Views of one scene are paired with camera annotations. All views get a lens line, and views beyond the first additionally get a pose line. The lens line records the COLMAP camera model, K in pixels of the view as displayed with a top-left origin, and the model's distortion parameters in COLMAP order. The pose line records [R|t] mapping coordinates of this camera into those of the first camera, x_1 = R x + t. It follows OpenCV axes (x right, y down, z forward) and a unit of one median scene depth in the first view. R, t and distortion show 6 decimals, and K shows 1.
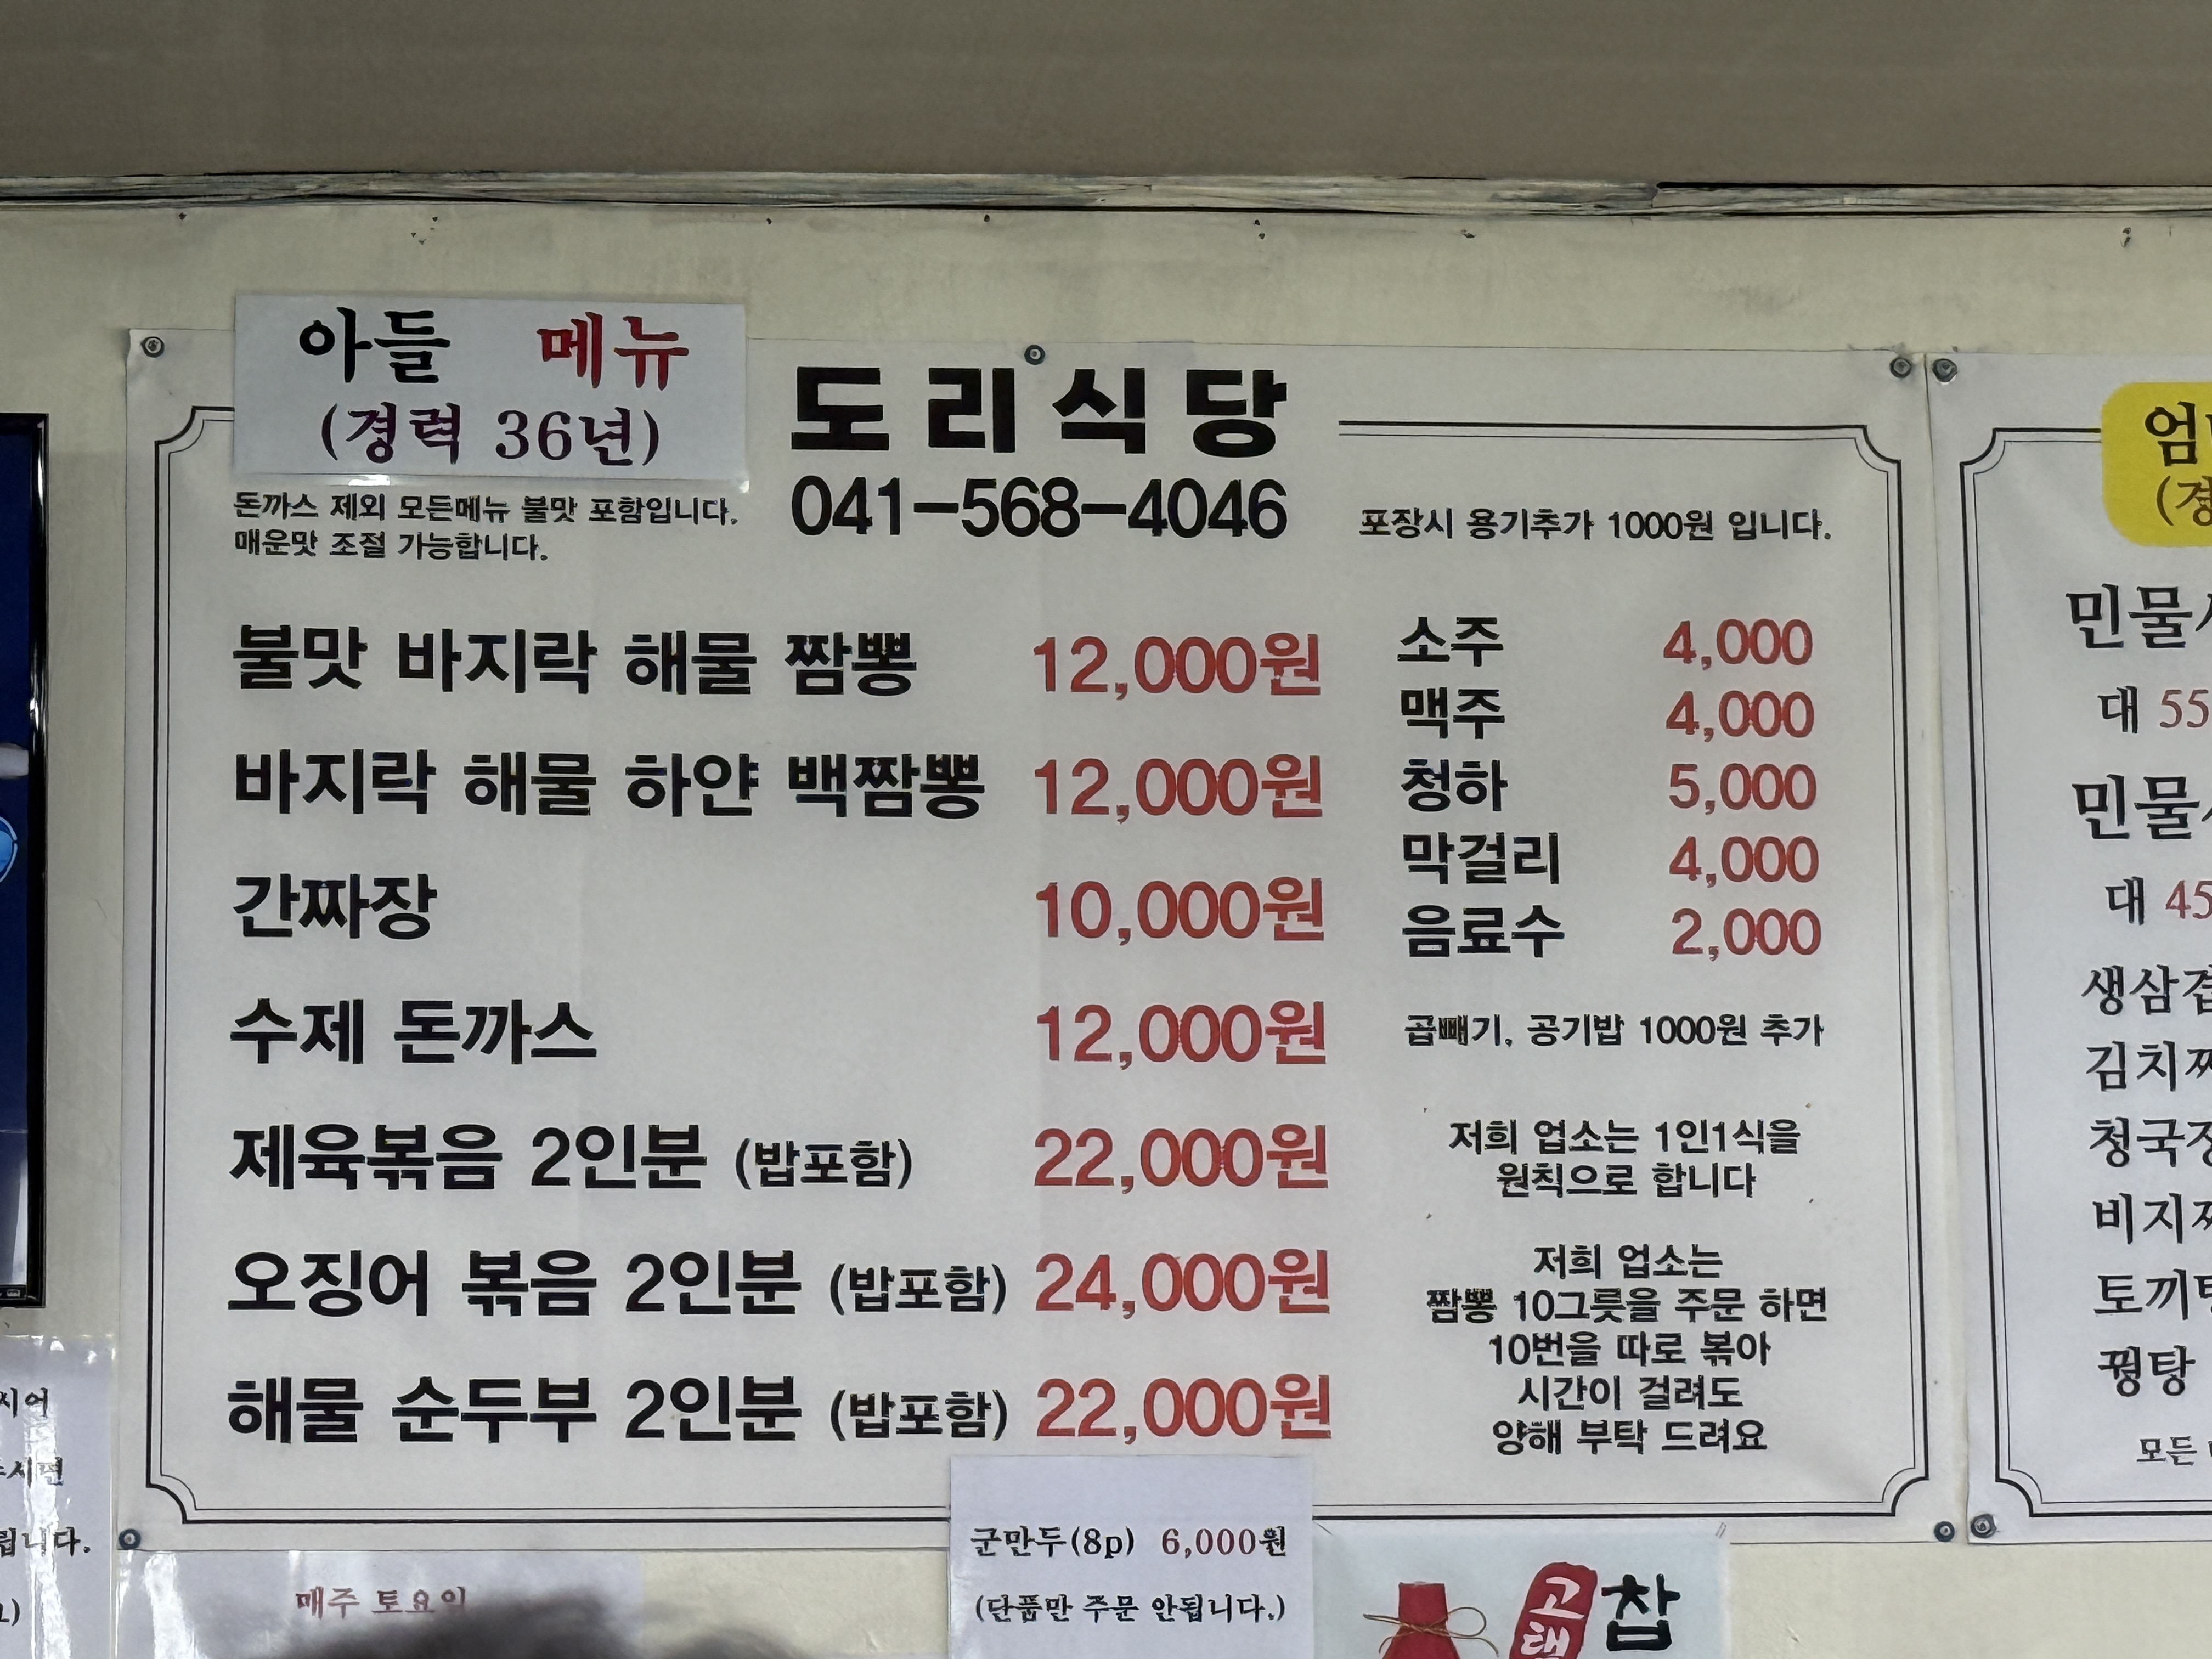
lens RADIAL K [[8479.8, 0, 1105.4], [0, 8479.8, 1059.5], [0, 0, 1]] dist [0.054433, 8.566441]
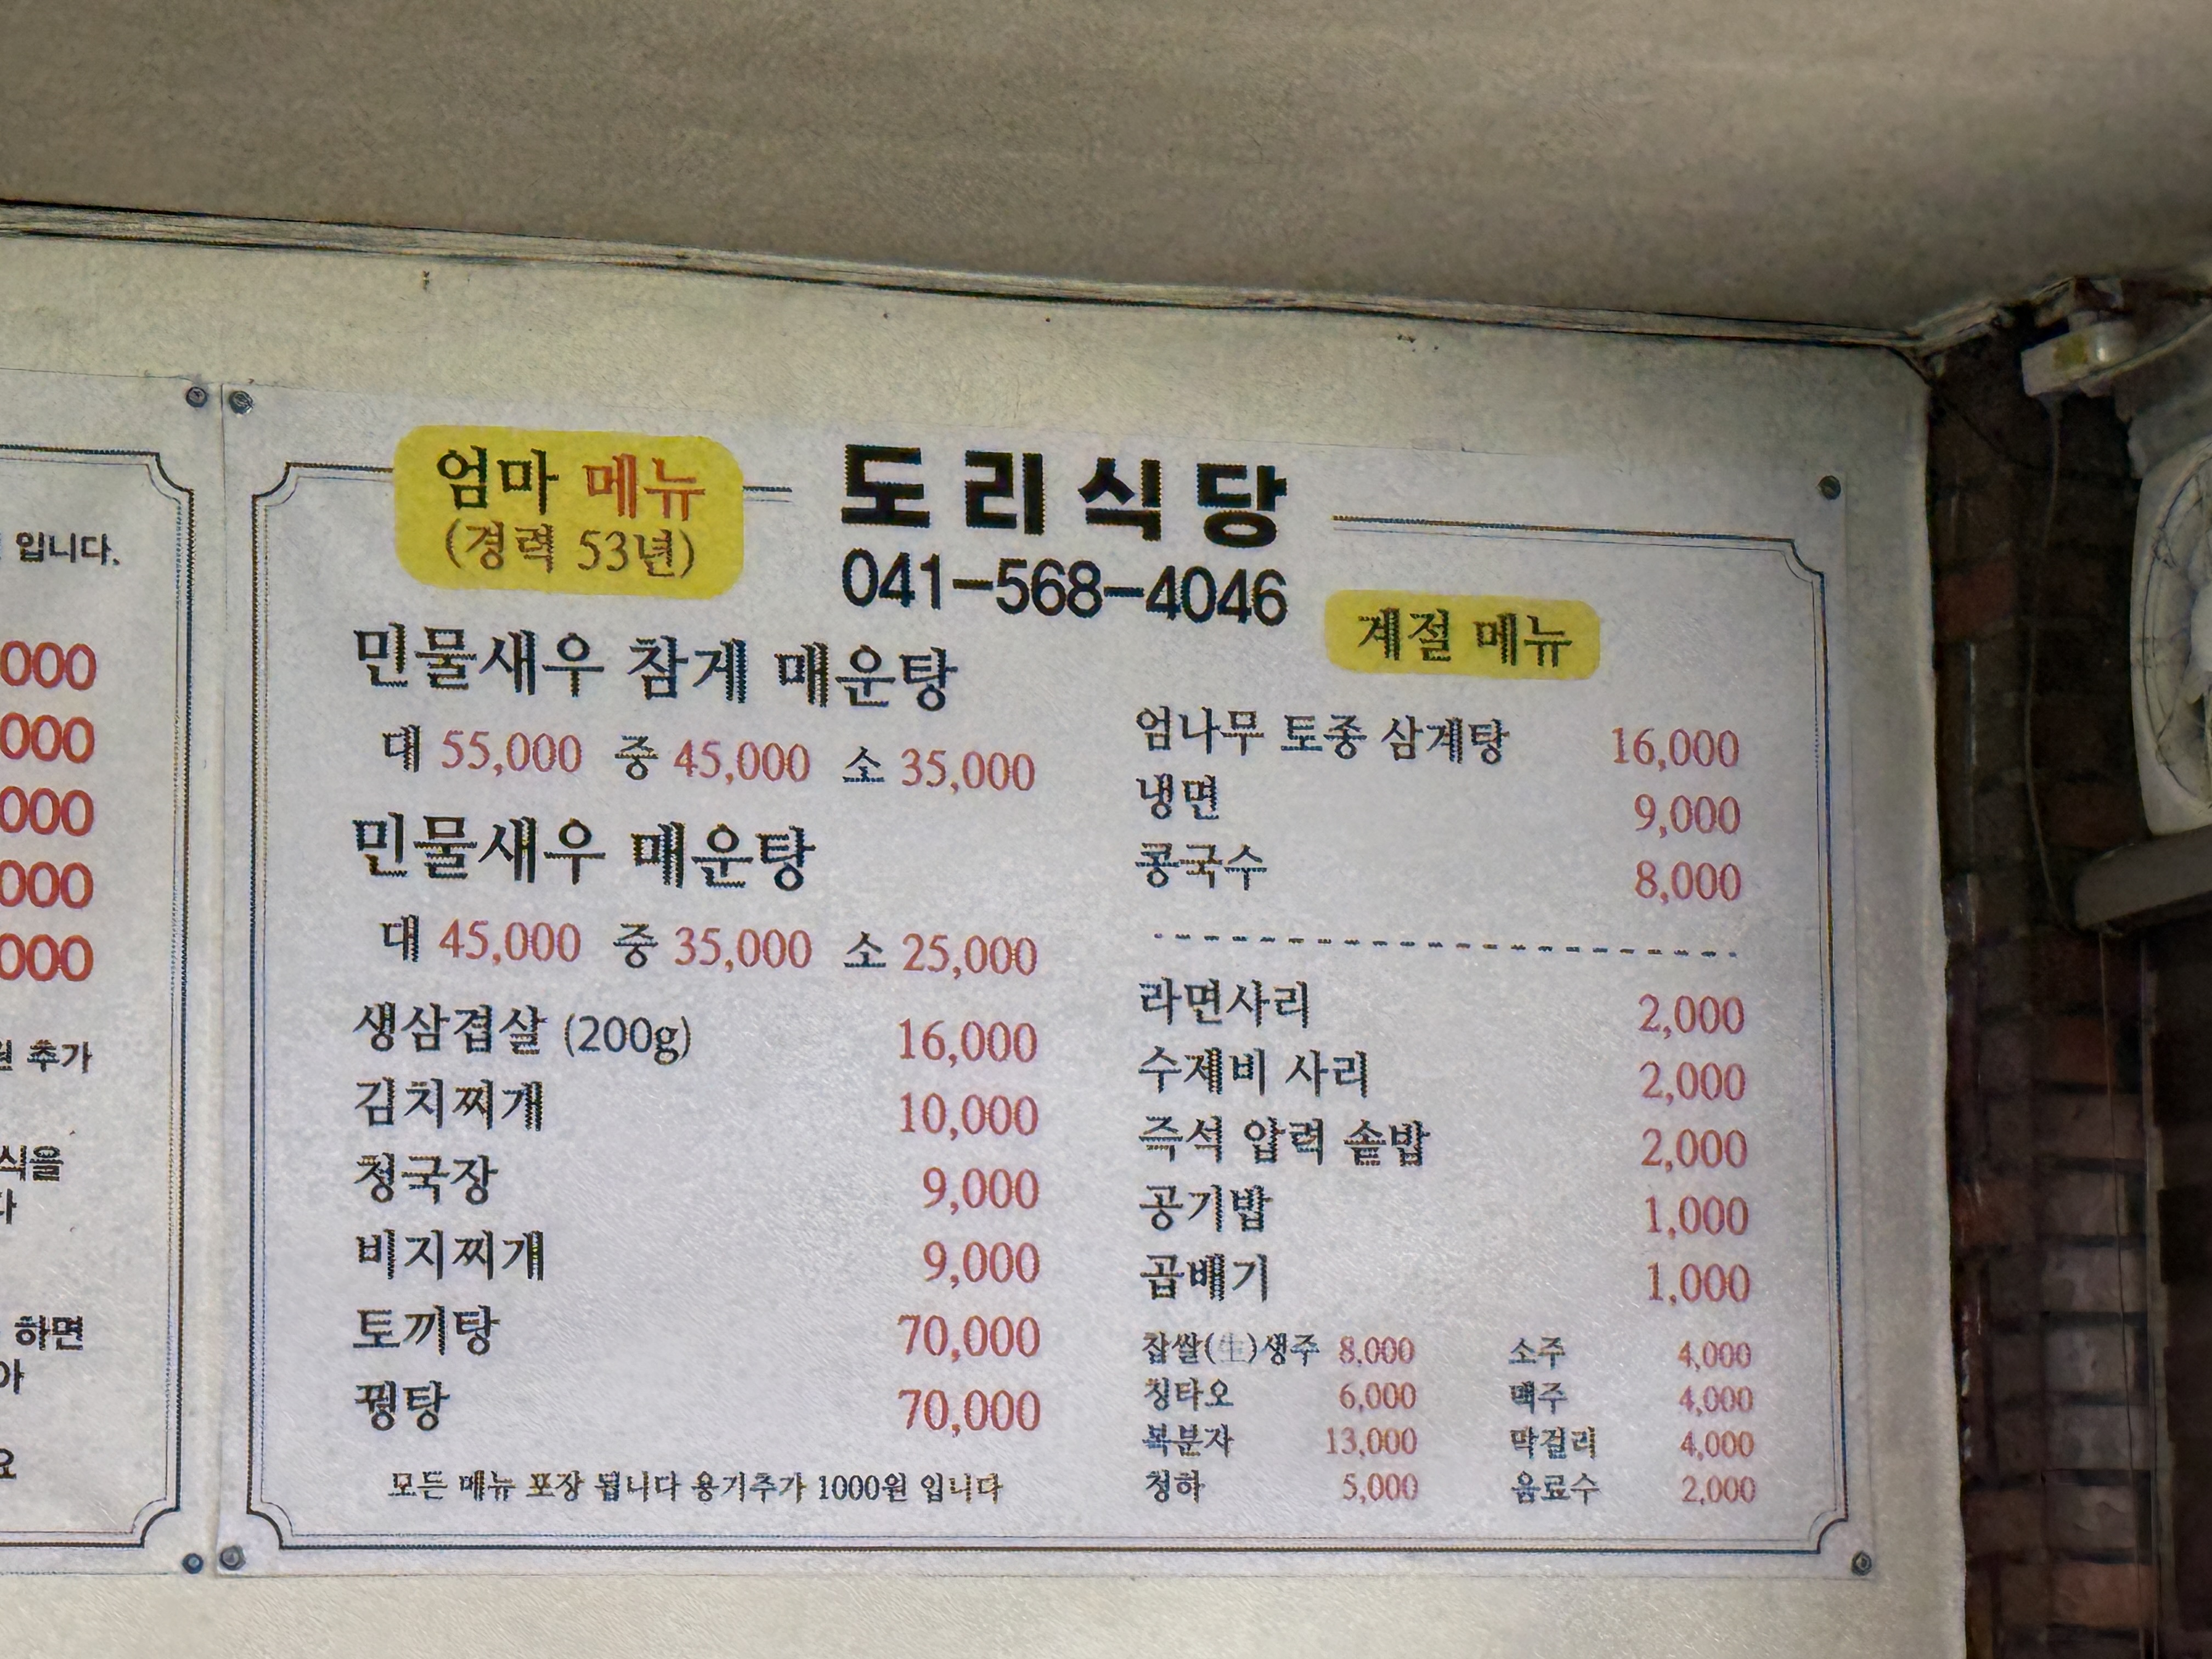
lens RADIAL K [[8479.8, 0, 1105.4], [0, 8479.8, 1059.5], [0, 0, 1]] dist [0.054433, 8.566441]
pose [[0.978814, 0.029557, 0.202608, -0.213105], [-0.028800, 0.999563, -0.006685, -0.000020], [-0.202717, 0.000708, 0.979237, -0.026955]]
